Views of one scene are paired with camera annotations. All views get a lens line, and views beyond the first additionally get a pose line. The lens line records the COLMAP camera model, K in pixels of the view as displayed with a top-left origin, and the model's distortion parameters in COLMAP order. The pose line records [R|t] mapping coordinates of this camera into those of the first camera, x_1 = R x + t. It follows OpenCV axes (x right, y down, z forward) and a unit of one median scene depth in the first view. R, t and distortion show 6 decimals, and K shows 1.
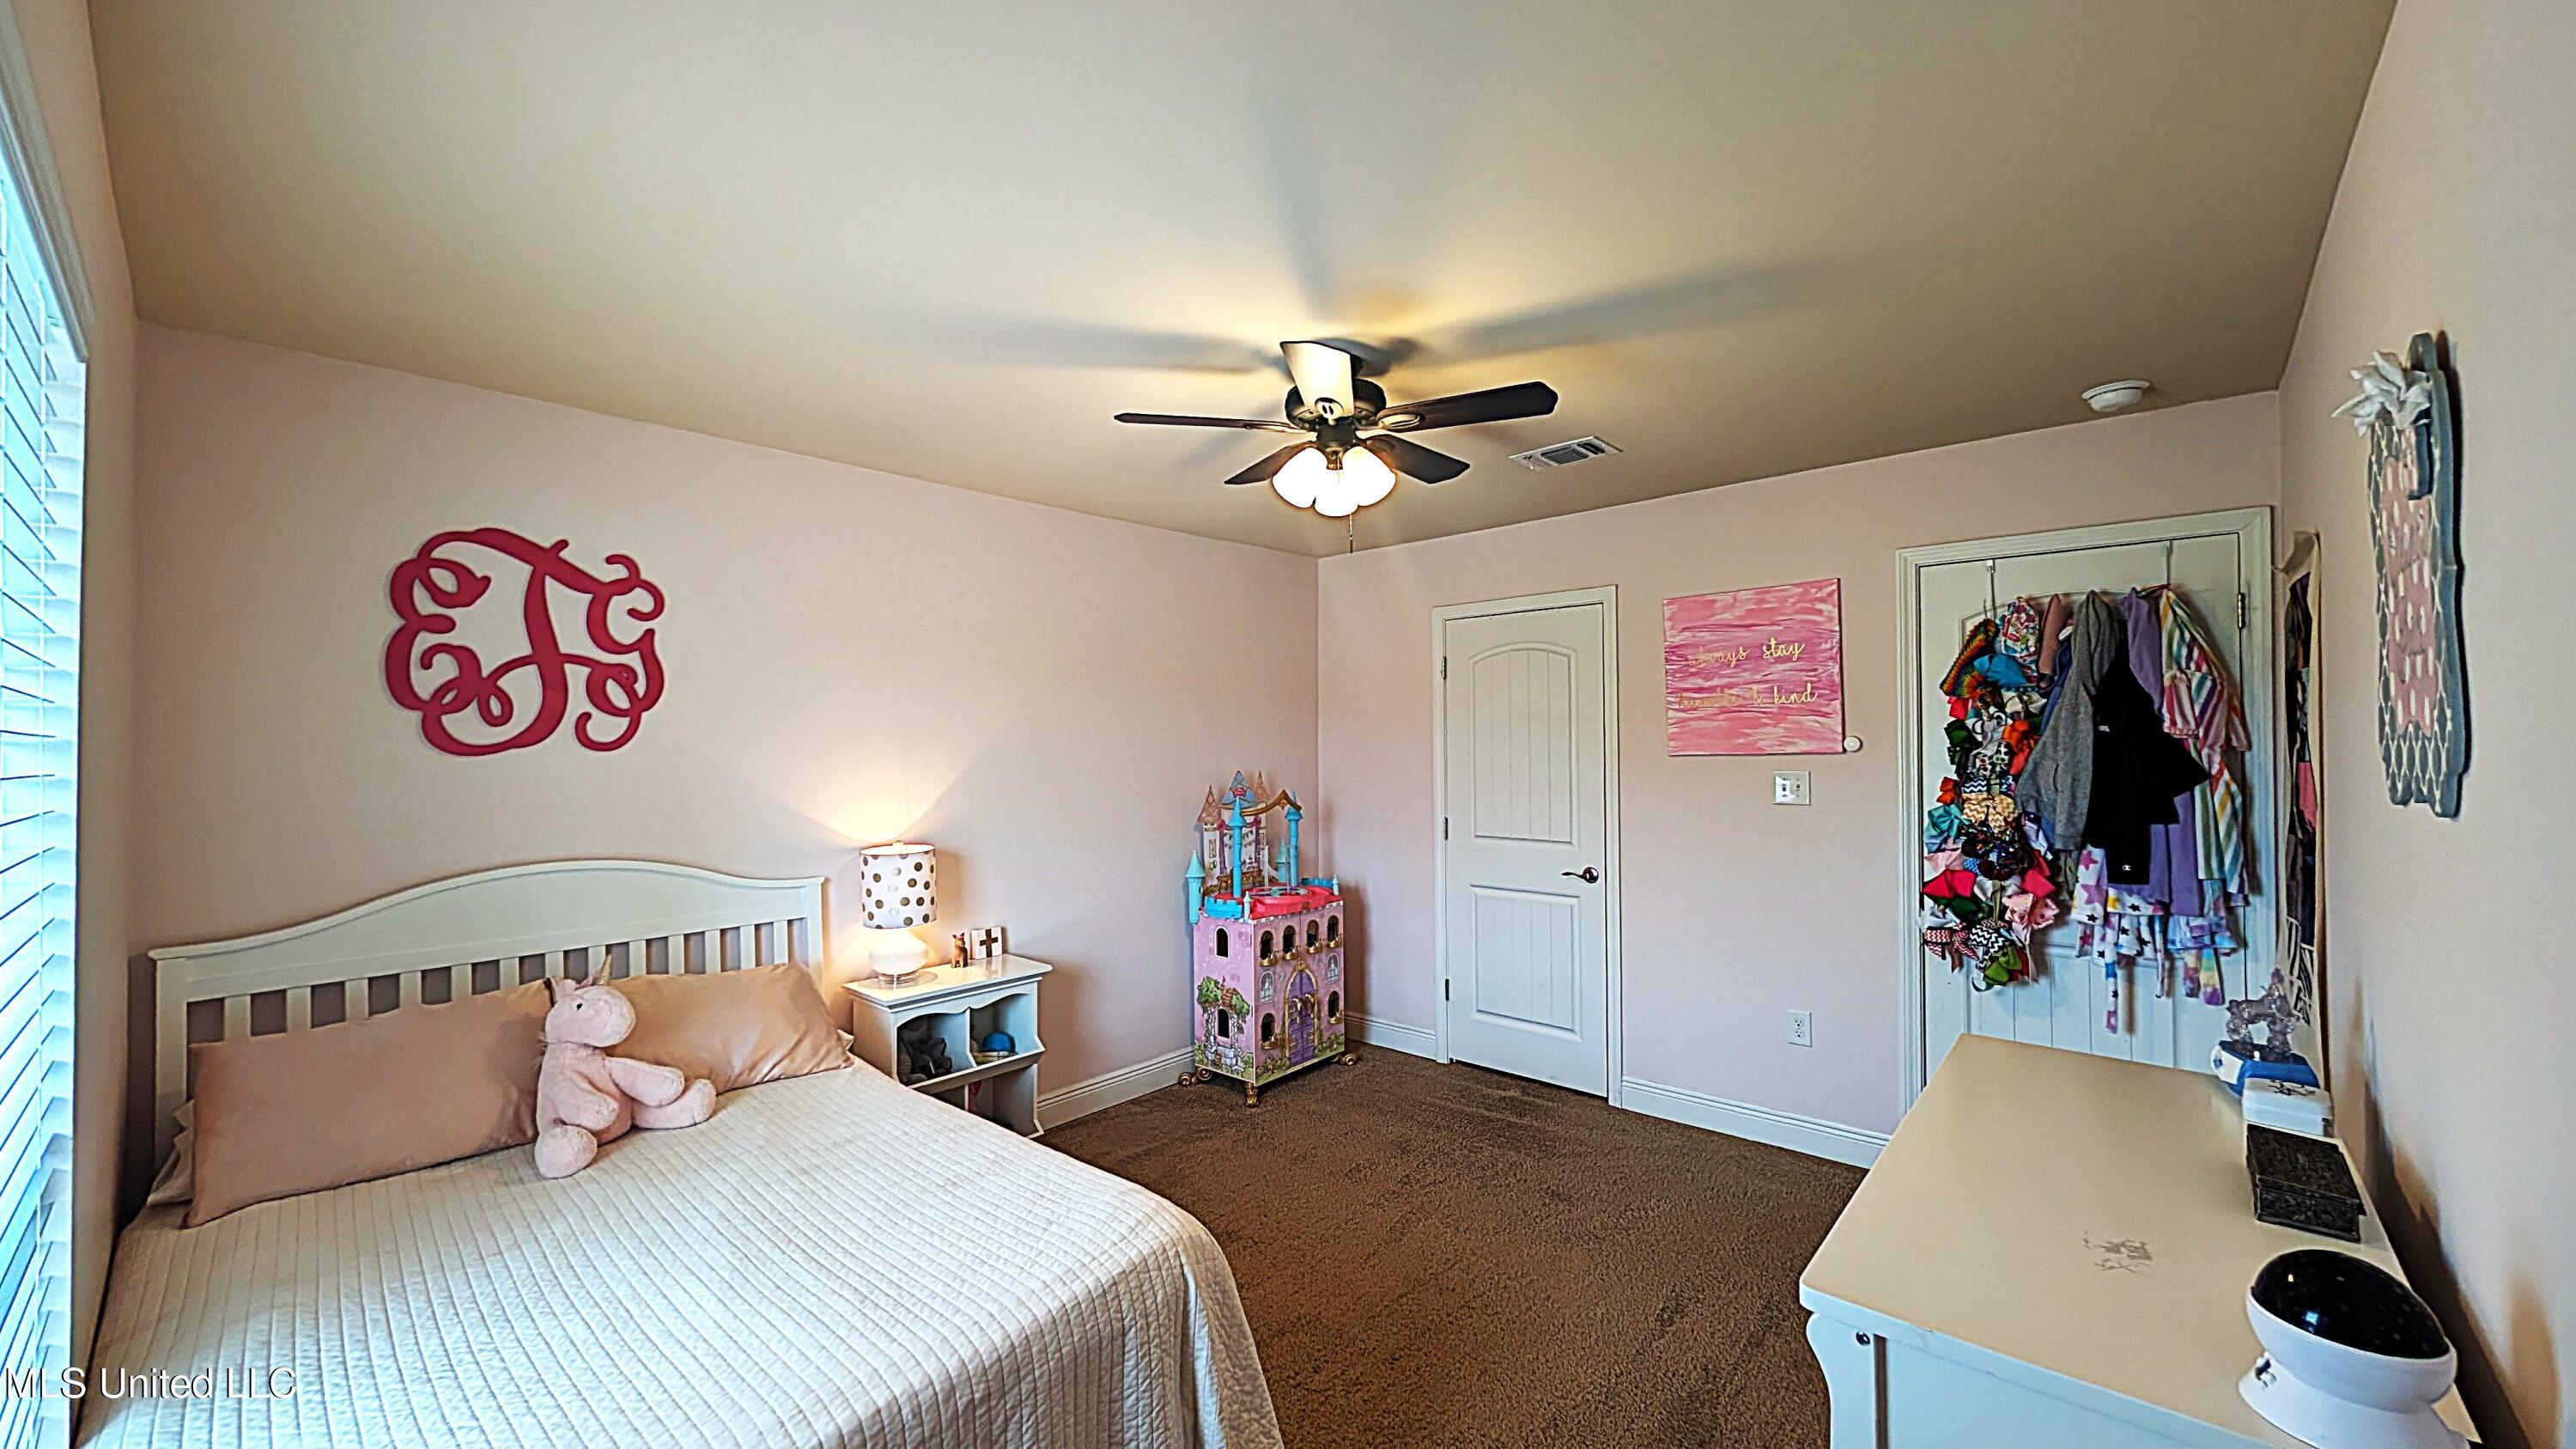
lens RADIAL K [[1005.8, 0, 1288.0], [0, 1005.8, 724.5], [0, 0, 1]] dist [0.000201, -0.000001]
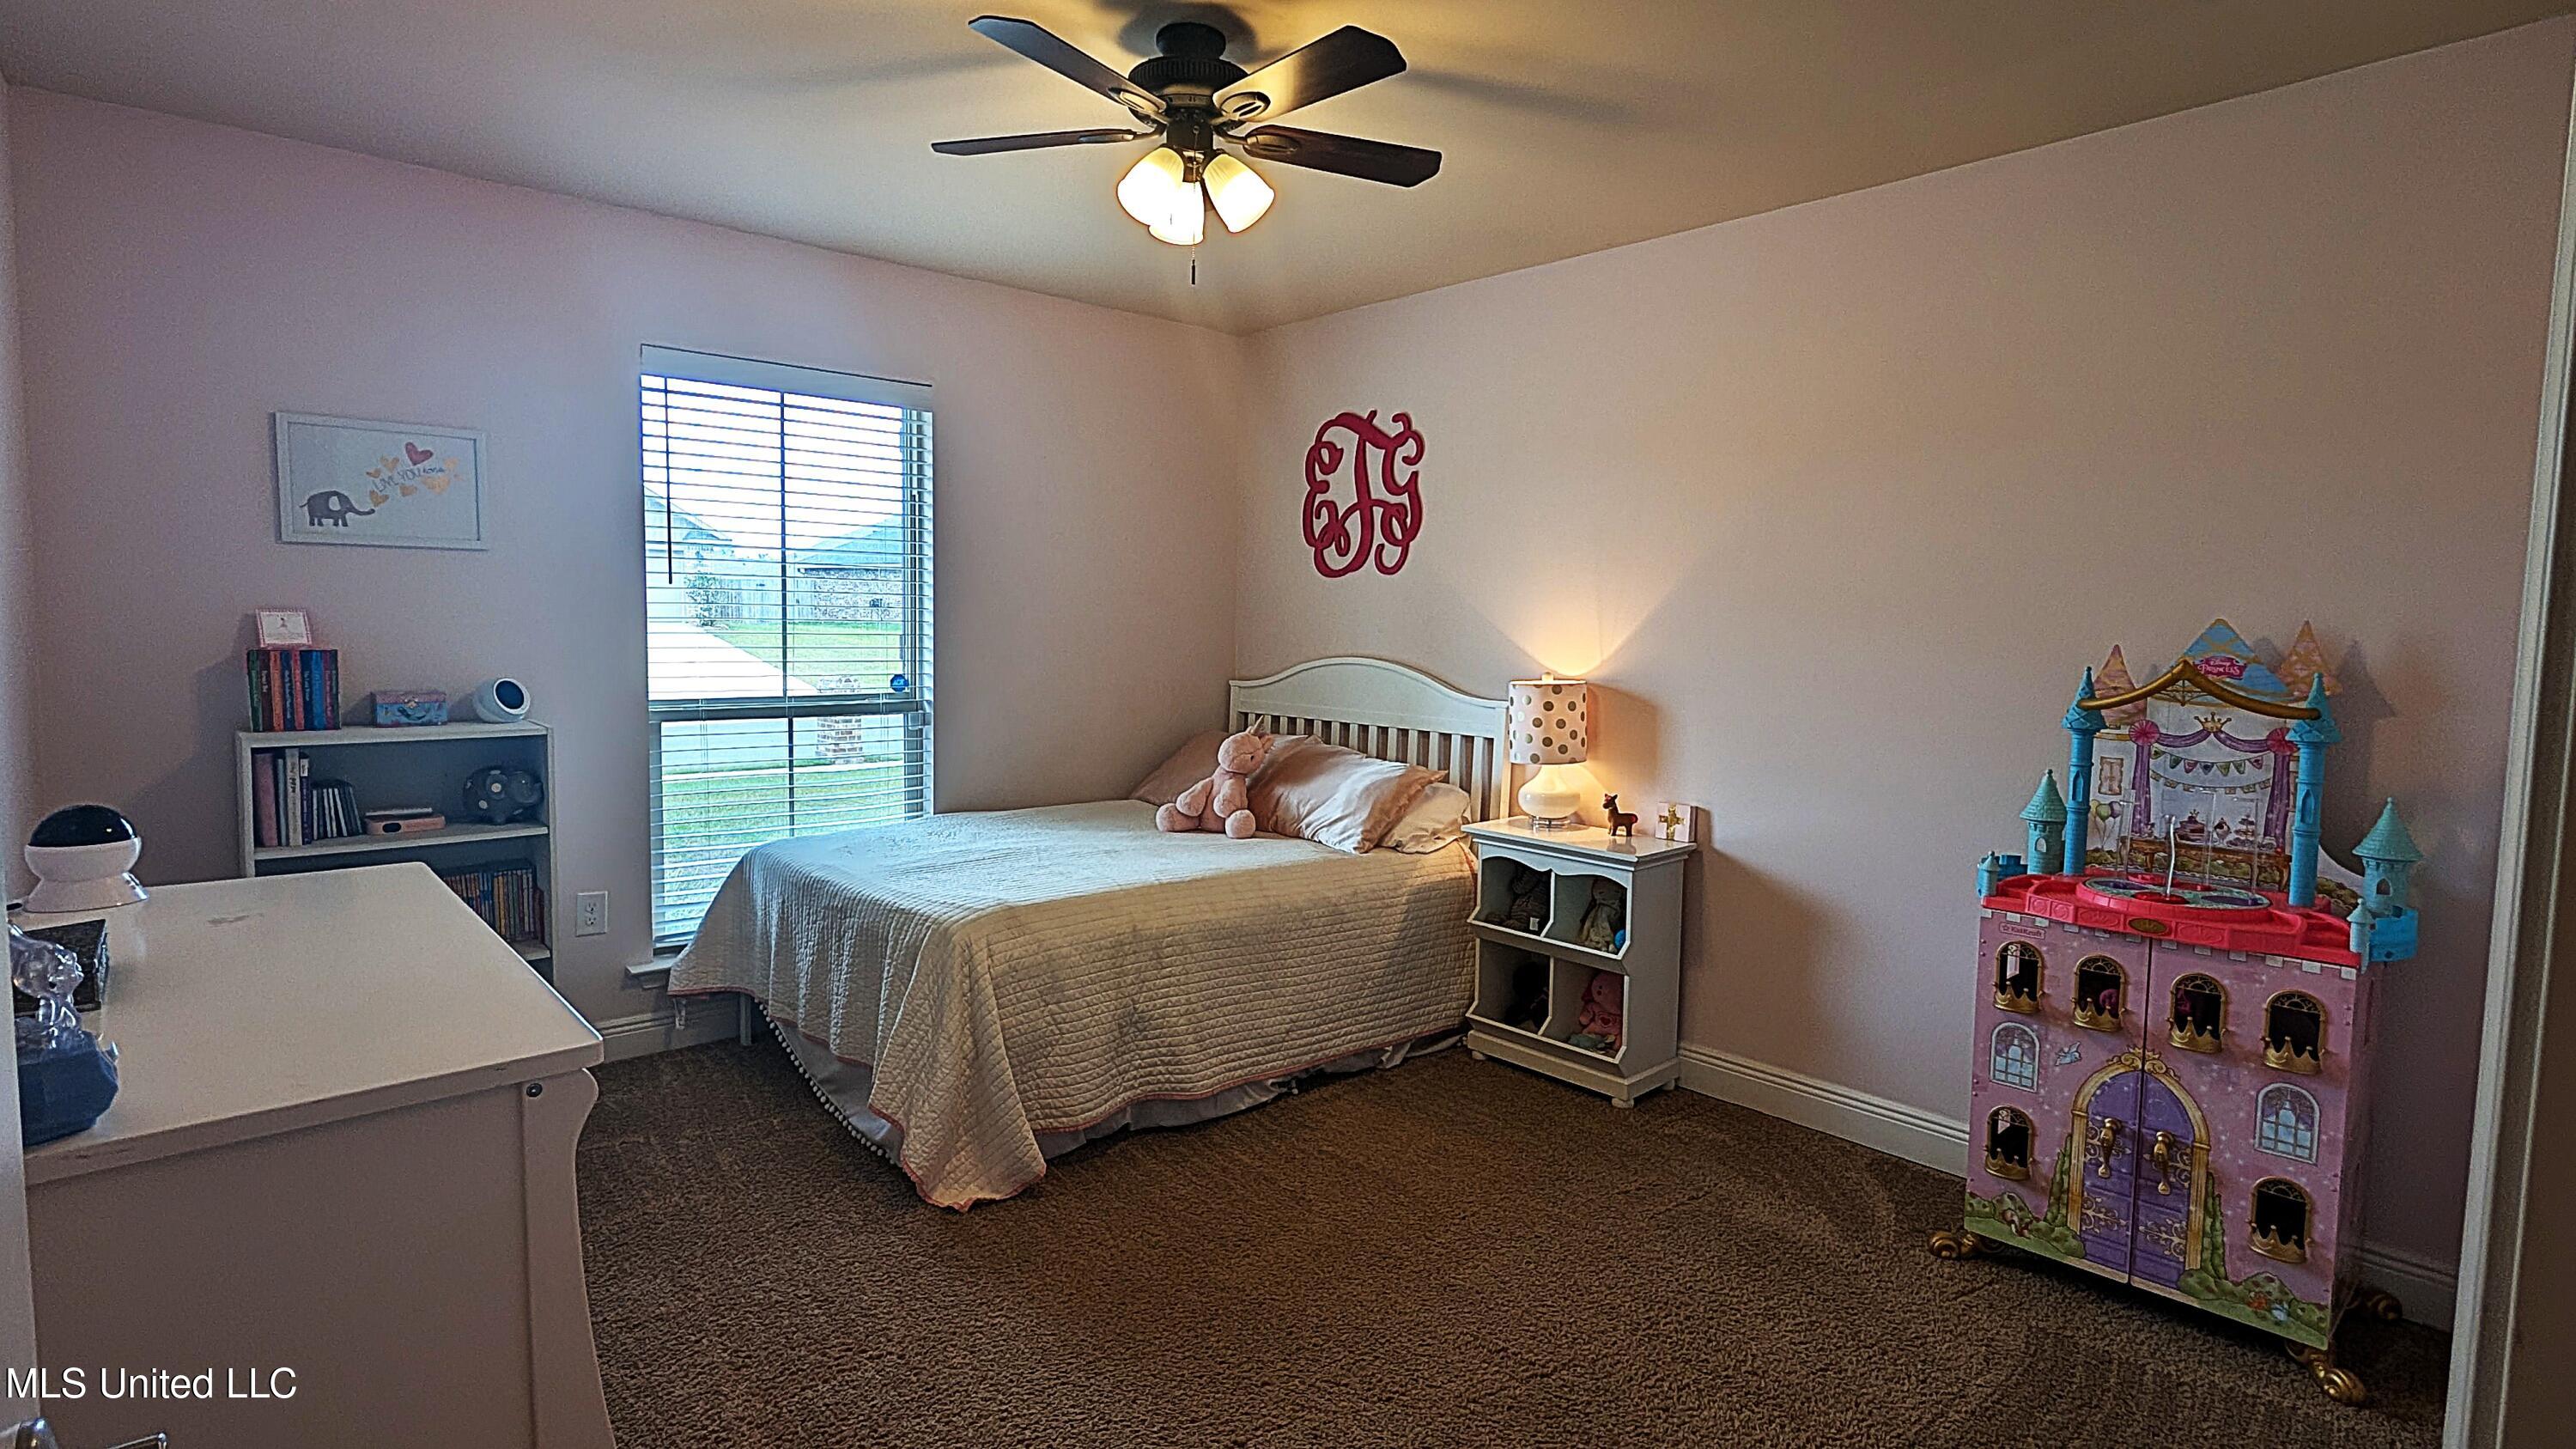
lens RADIAL K [[1262.9, 0, 1288.0], [0, 1262.9, 724.5], [0, 0, 1]] dist [0.000439, -0.000031]
pose [[-0.132103, 0.085779, -0.987517, 0.905672], [-0.008622, 0.996111, 0.087679, 0.075451], [0.991198, 0.020097, -0.130850, 1.072867]]
